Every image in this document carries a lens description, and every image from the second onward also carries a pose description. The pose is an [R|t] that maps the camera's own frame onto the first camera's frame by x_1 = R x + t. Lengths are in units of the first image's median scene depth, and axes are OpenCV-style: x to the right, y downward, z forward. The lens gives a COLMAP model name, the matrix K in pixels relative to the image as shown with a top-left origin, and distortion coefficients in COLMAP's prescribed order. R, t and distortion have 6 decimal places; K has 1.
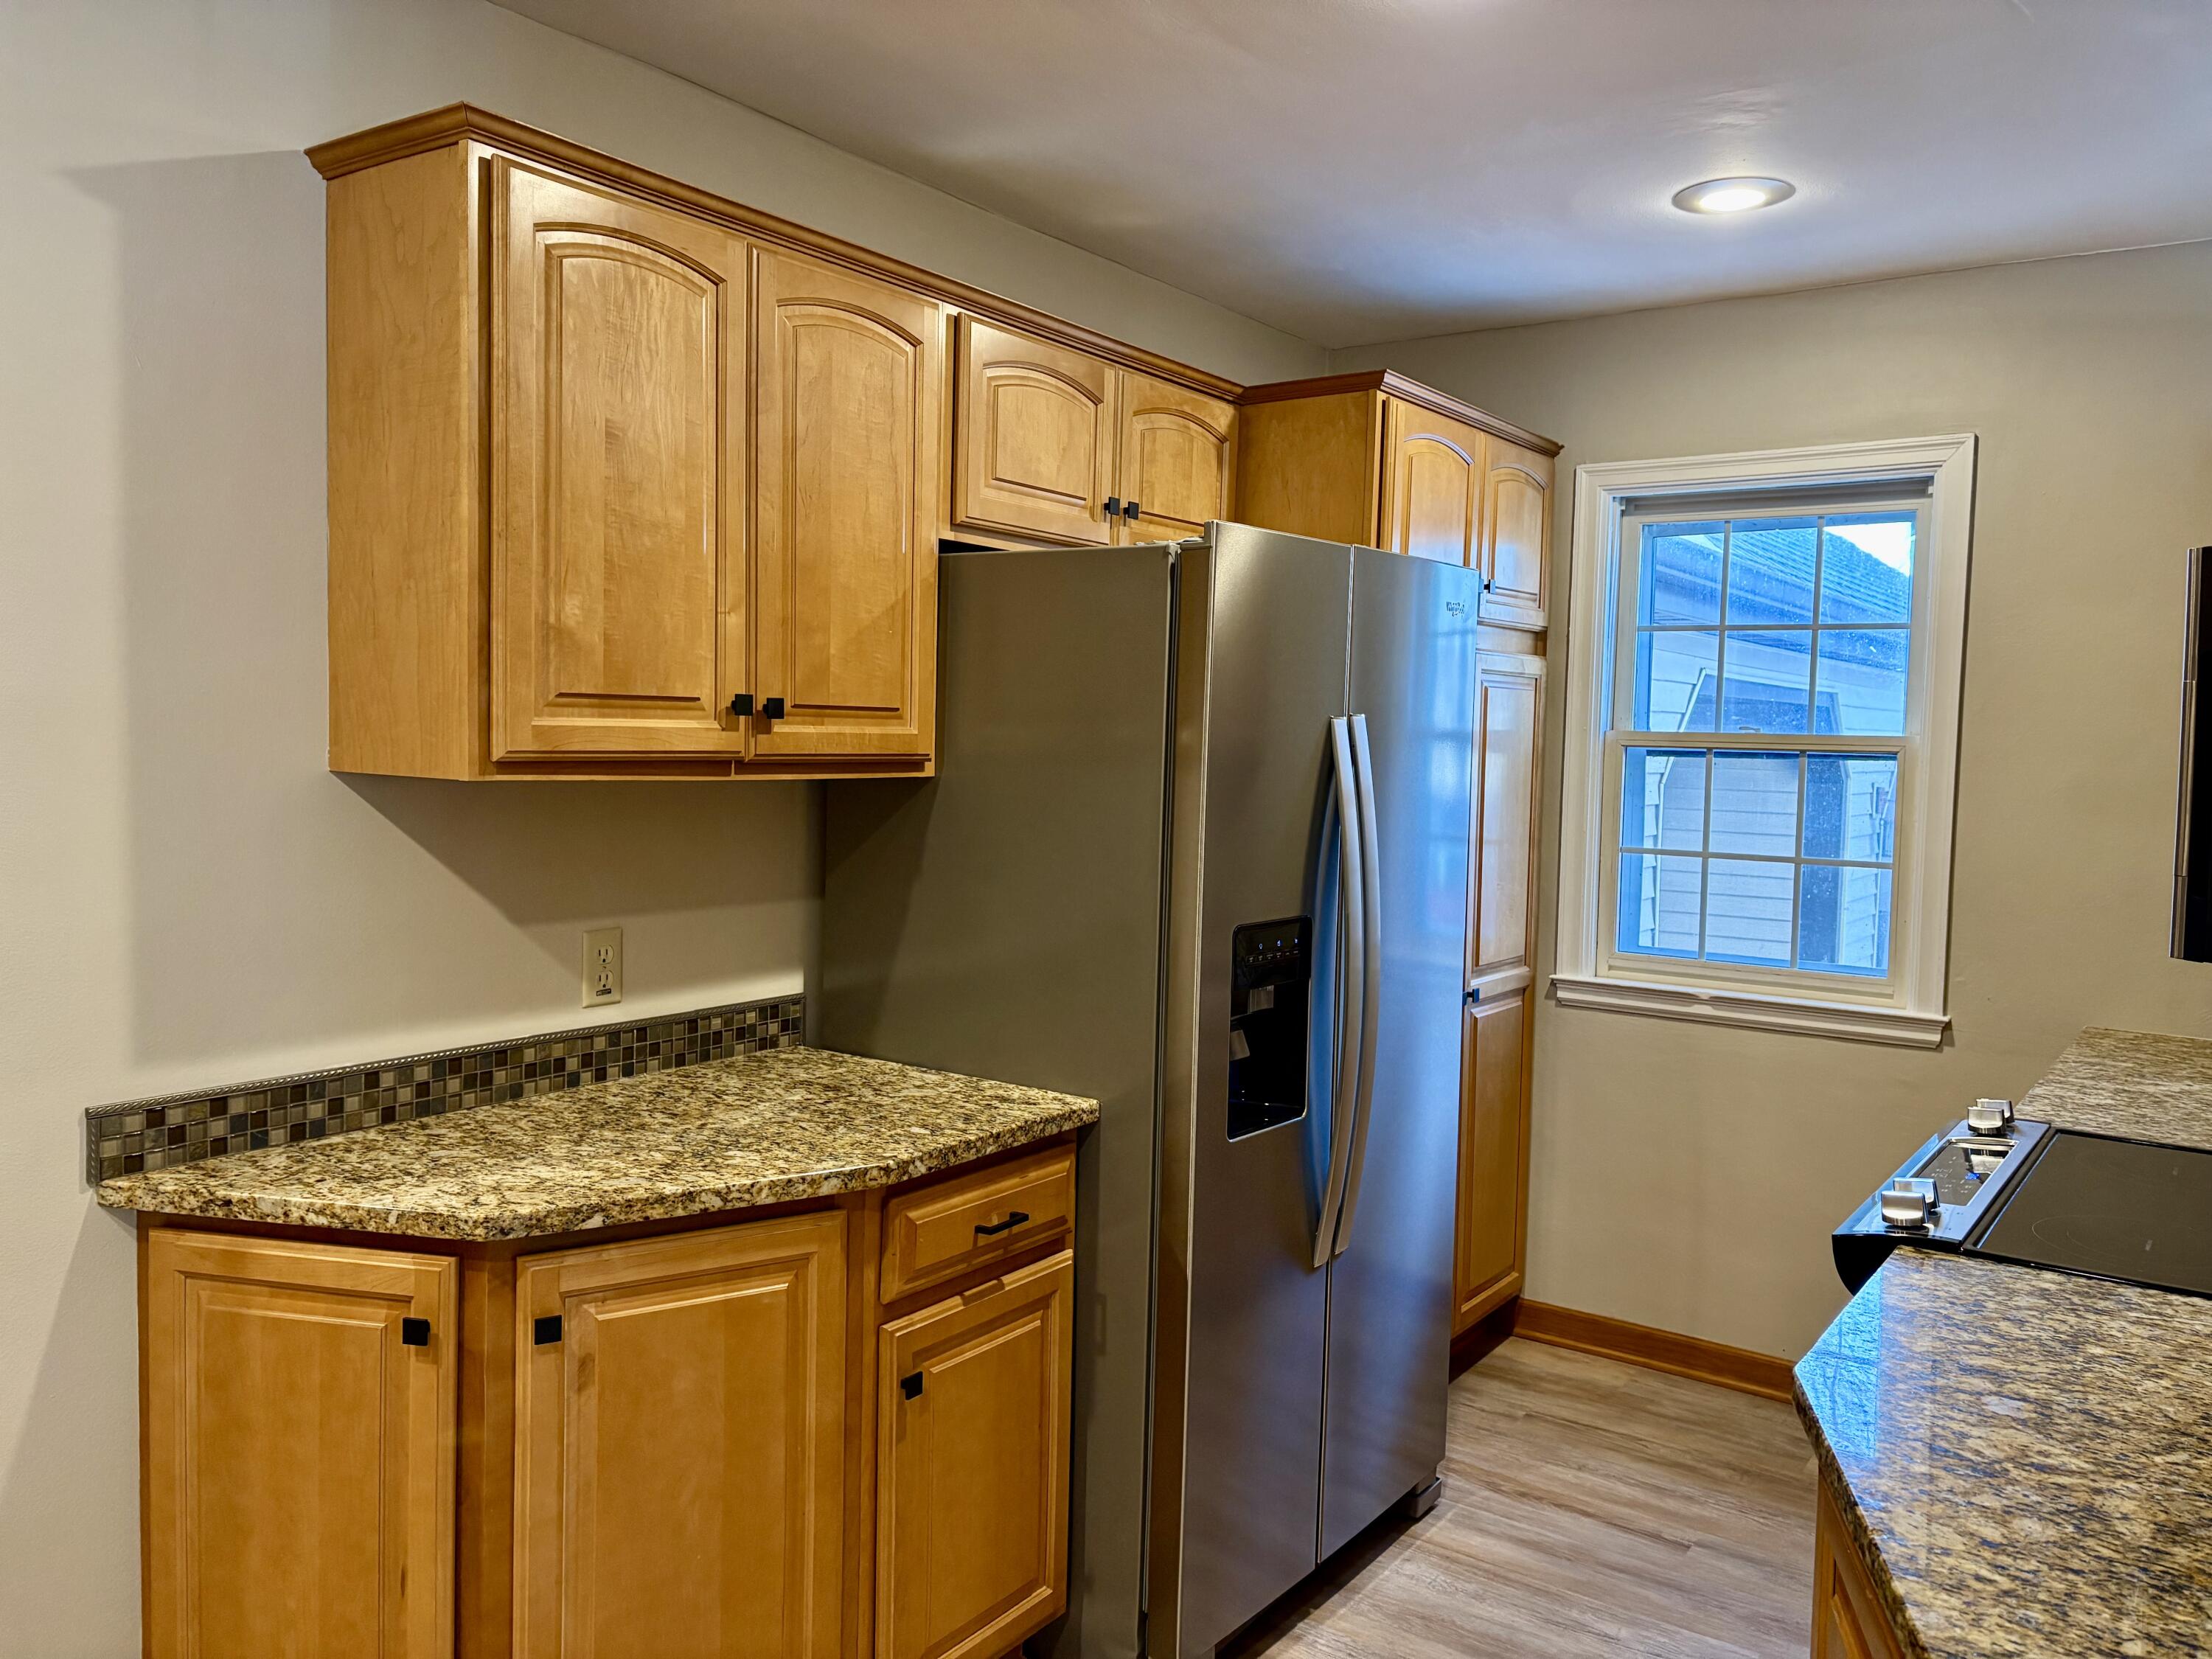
lens RADIAL K [[1689.1, 0, 1106.0], [0, 1689.1, 829.5], [0, 0, 1]] dist [0.005680, -0.005712]
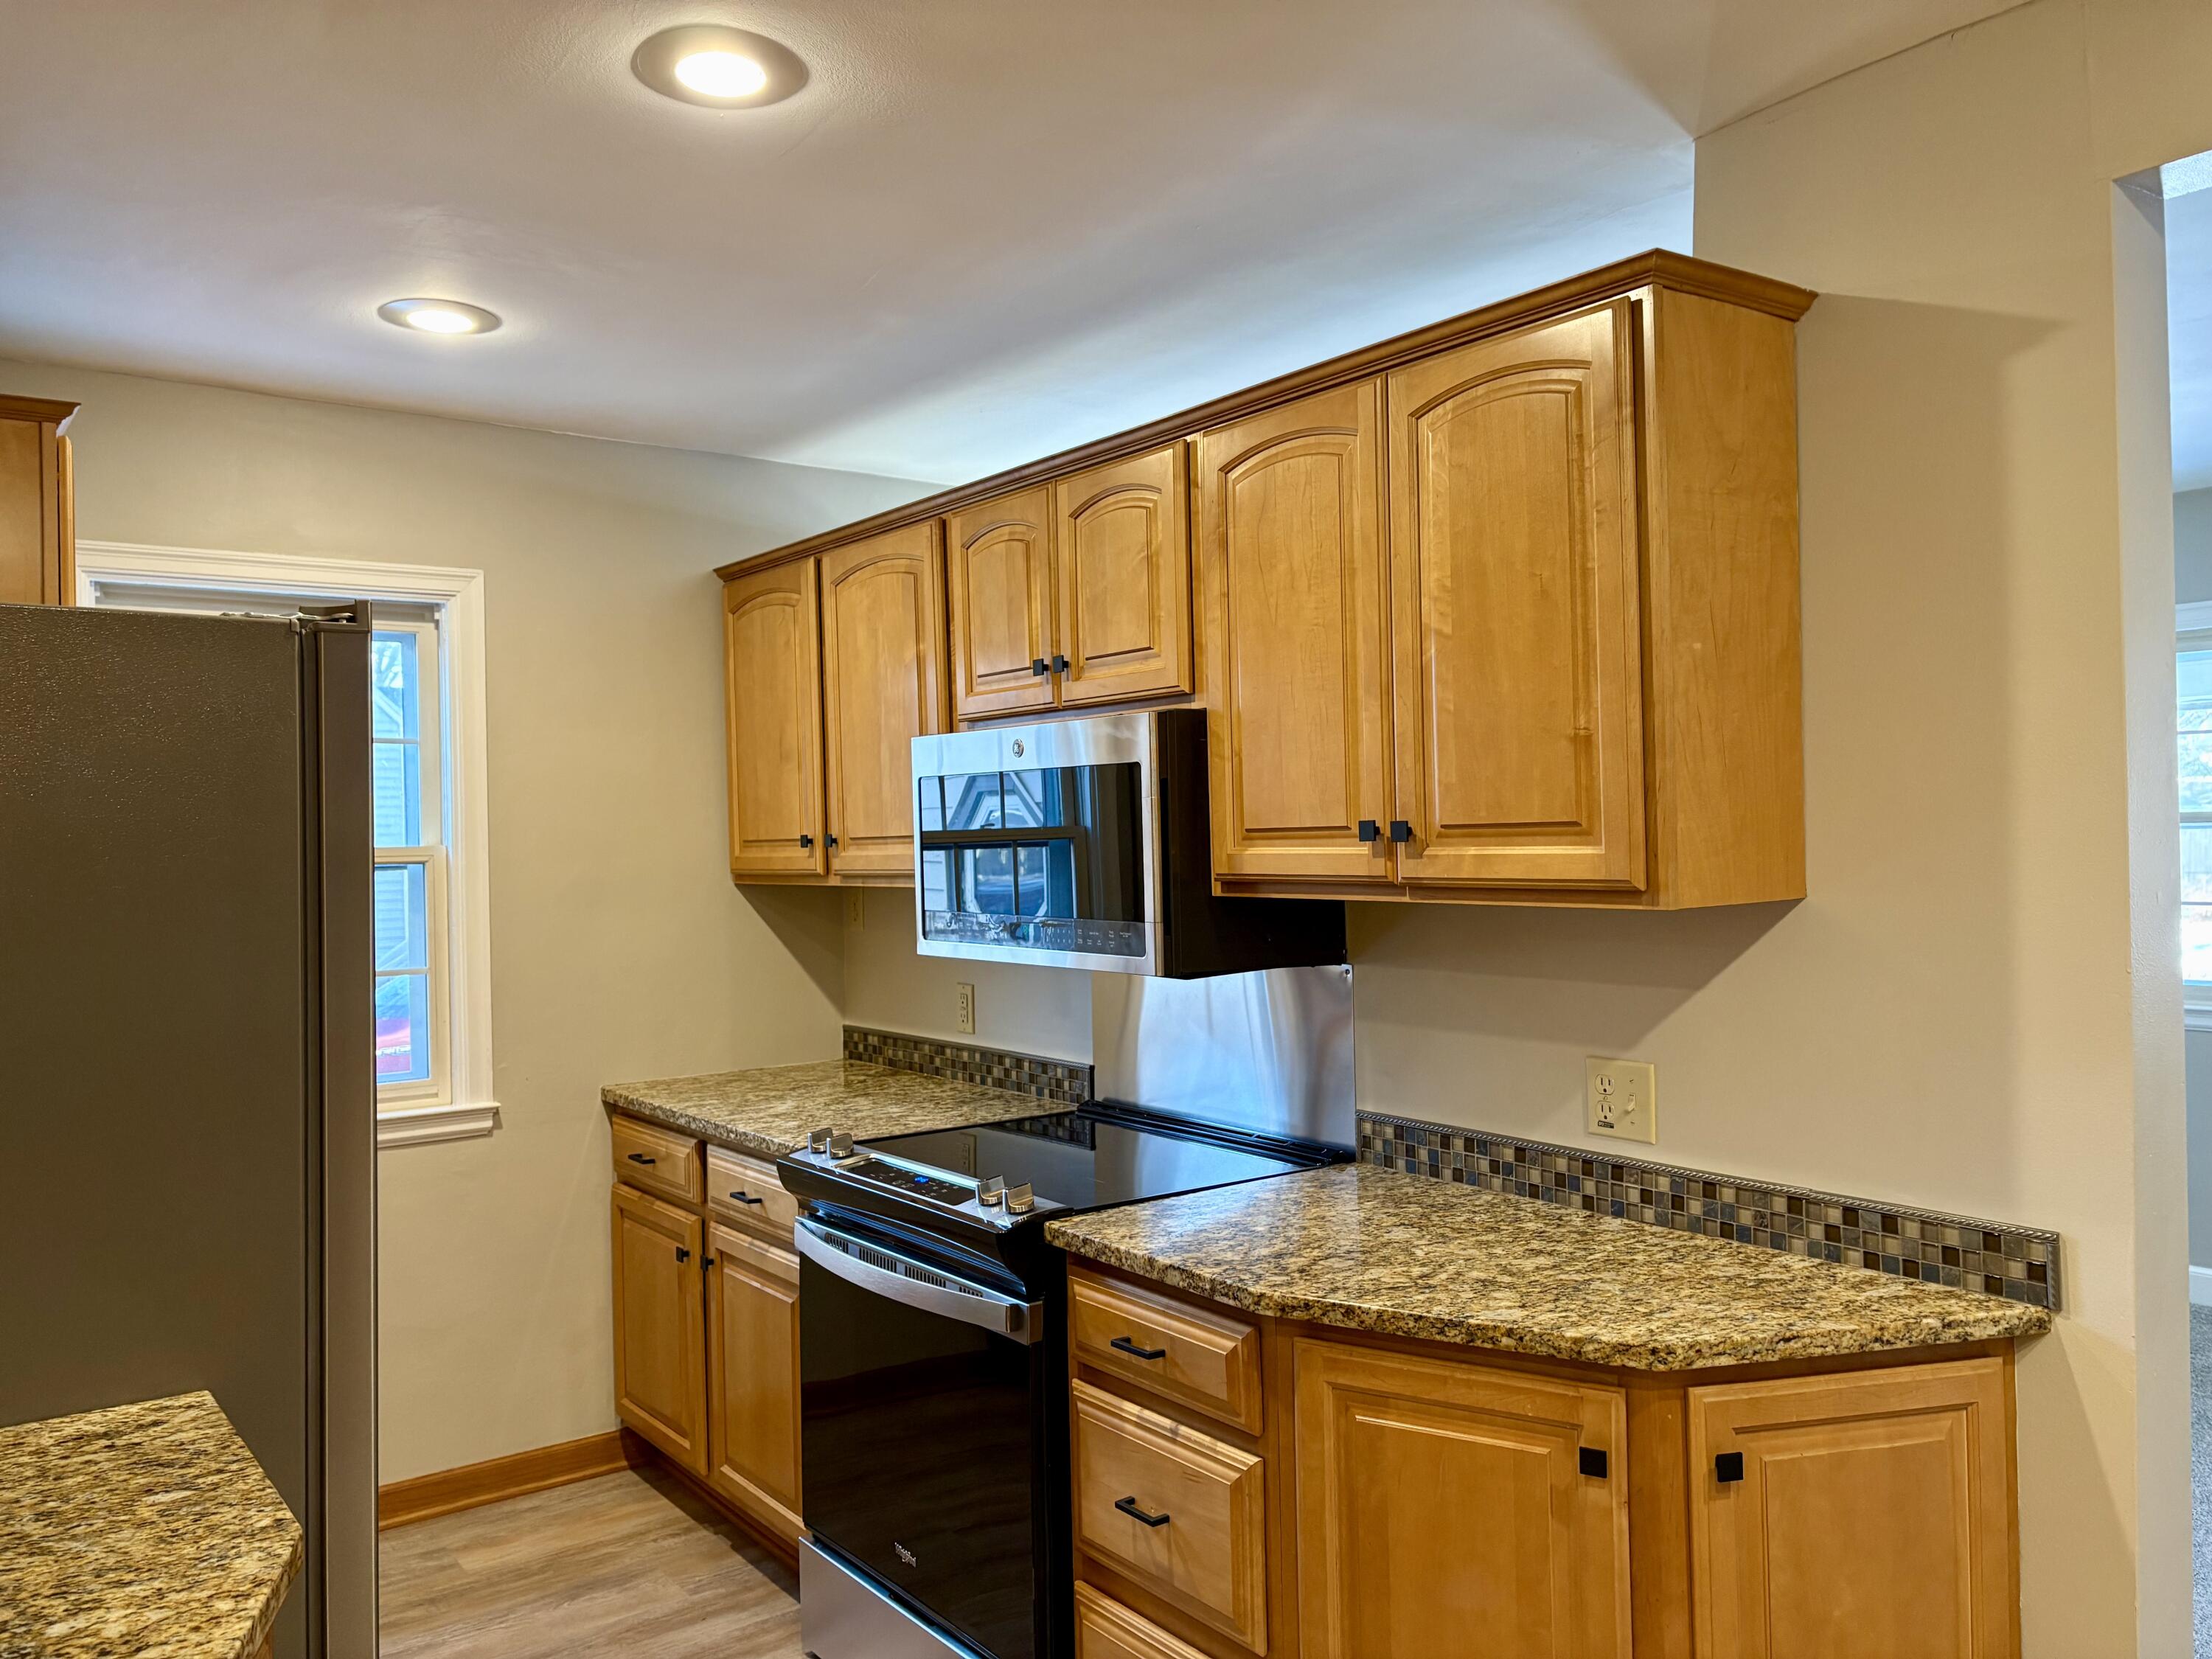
lens RADIAL K [[1660.2, 0, 1106.0], [0, 1660.2, 829.5], [0, 0, 1]] dist [0.007853, -0.005131]
pose [[0.302188, -0.025924, 0.952896, -1.011474], [0.087118, 0.996198, -0.000525, -0.074942], [-0.949259, 0.083173, 0.303297, 0.736765]]
